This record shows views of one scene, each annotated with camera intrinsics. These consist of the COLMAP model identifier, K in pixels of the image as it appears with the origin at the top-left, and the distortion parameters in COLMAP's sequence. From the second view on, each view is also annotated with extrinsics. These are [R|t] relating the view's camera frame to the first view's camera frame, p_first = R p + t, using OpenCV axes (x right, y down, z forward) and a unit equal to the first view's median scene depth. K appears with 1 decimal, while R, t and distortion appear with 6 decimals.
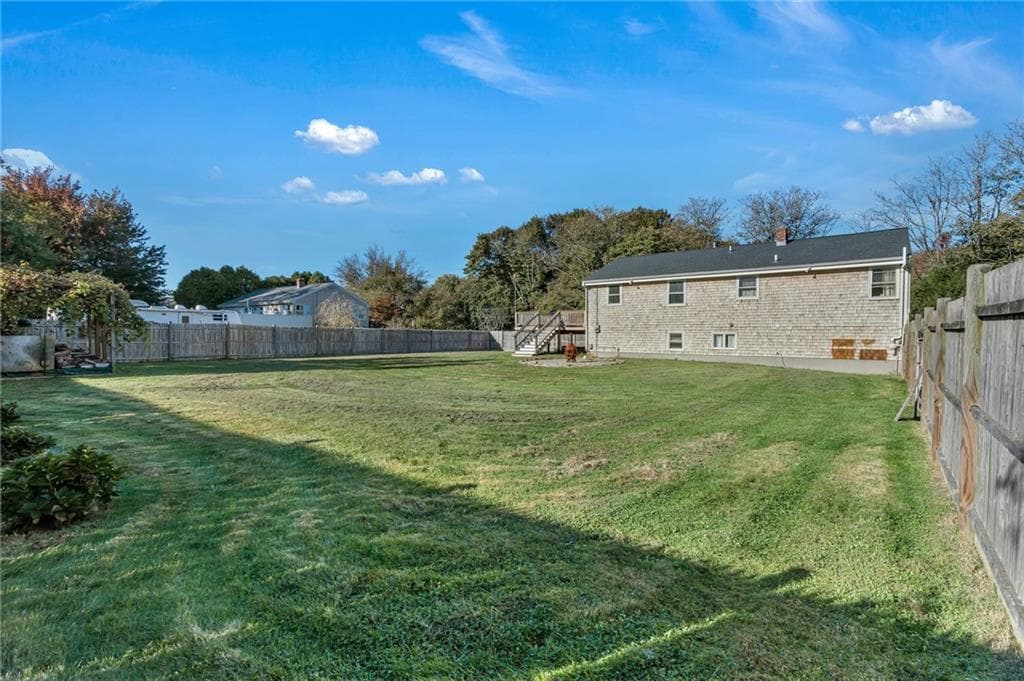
lens RADIAL K [[470.3, 0, 512.0], [0, 470.3, 340.5], [0, 0, 1]] dist [-0.000741, -0.000025]
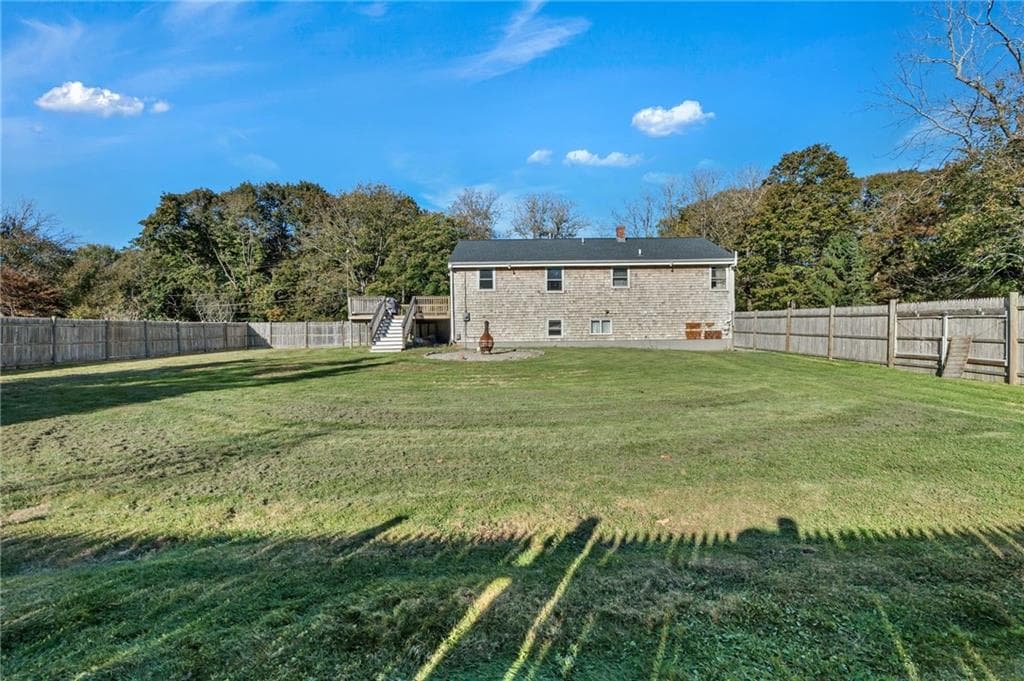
lens RADIAL K [[470.3, 0, 512.0], [0, 470.3, 340.5], [0, 0, 1]] dist [-0.000741, -0.000025]
pose [[0.784511, -0.036058, 0.619066, -0.314180], [0.025928, 0.999342, 0.025350, -0.000456], [-0.619573, -0.003837, 0.784930, 0.250705]]
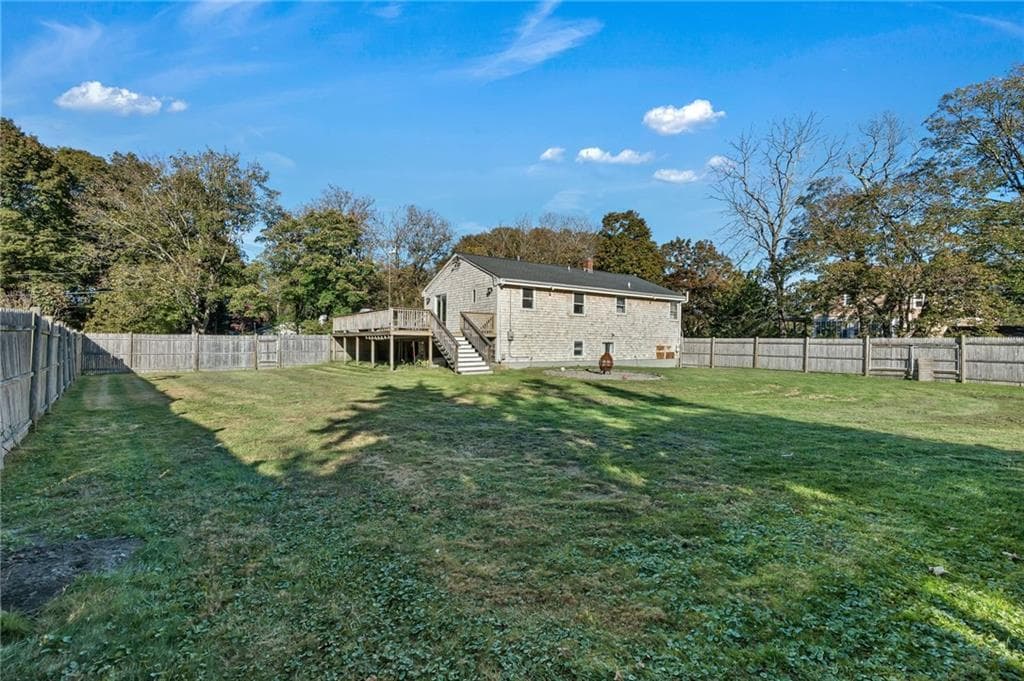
lens RADIAL K [[470.3, 0, 512.0], [0, 470.3, 340.5], [0, 0, 1]] dist [-0.000741, -0.000025]
pose [[0.271059, -0.000099, 0.962563, -0.661242], [0.007533, 0.999970, -0.002018, -0.015234], [-0.962533, 0.007798, 0.271052, 0.785893]]
